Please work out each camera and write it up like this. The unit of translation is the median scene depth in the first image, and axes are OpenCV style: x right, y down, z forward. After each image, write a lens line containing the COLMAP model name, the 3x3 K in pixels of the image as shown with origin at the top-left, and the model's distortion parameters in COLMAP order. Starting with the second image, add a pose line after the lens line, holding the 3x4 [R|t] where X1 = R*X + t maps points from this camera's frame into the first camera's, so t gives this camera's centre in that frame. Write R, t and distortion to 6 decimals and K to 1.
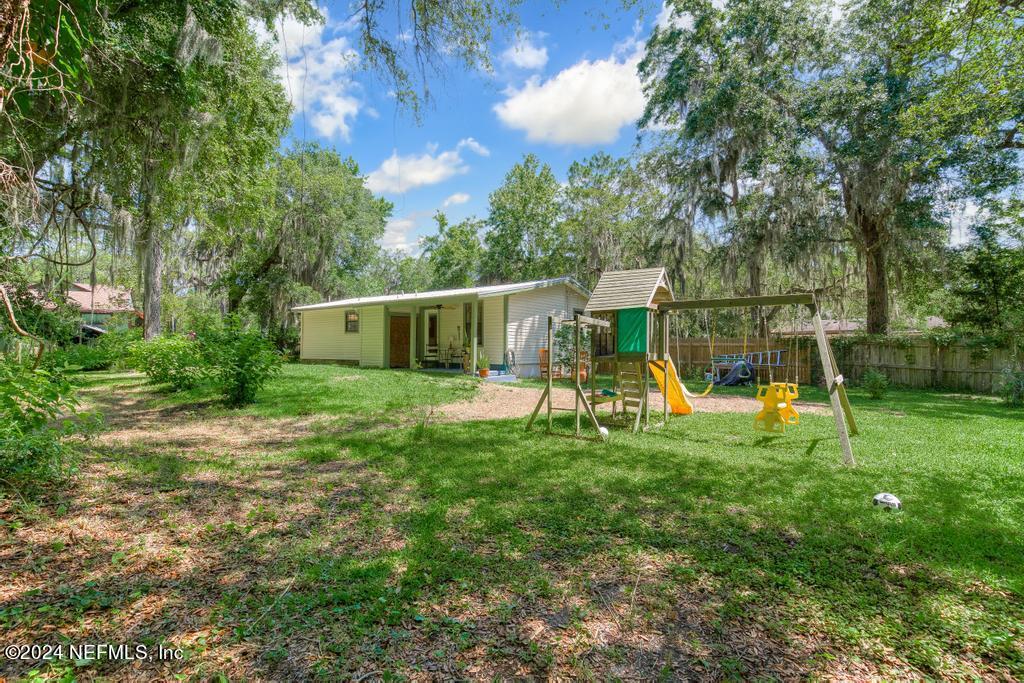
lens RADIAL K [[493.9, 0, 512.0], [0, 493.9, 341.5], [0, 0, 1]] dist [0.001559, 0.000296]
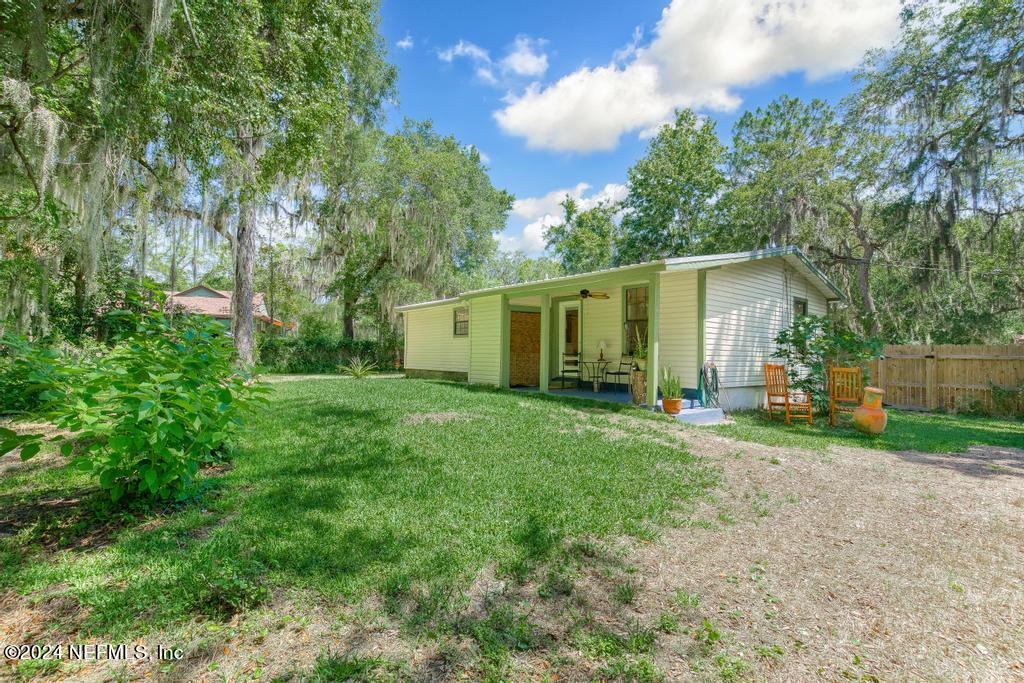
lens RADIAL K [[478.4, 0, 505.4], [0, 478.4, 339.6], [0, 0, 1]] dist [-0.003857, -0.000487]
pose [[0.968885, 0.000133, -0.247510, -0.076467], [-0.004633, 0.999834, -0.017599, -0.000525], [0.247467, 0.018198, 0.968726, 0.304552]]
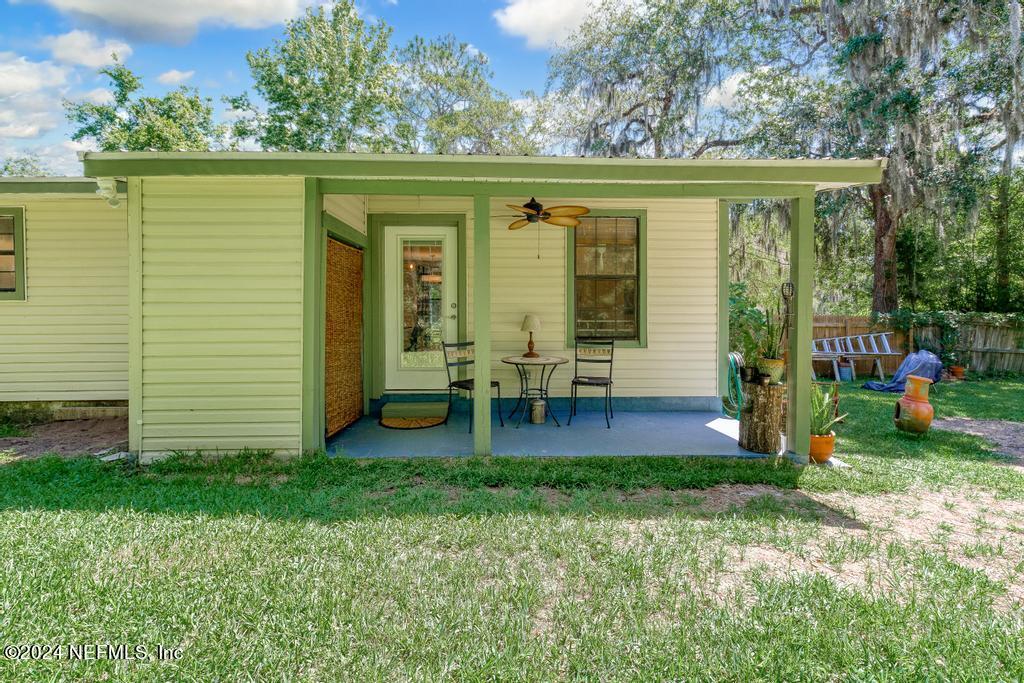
lens RADIAL K [[482.1, 0, 518.2], [0, 482.1, 338.3], [0, 0, 1]] dist [-0.001472, 0.000078]
pose [[0.775390, -0.033788, 0.630578, -0.261215], [0.000475, 0.998598, 0.052923, -0.010010], [-0.631482, -0.040737, 0.774319, 0.624543]]
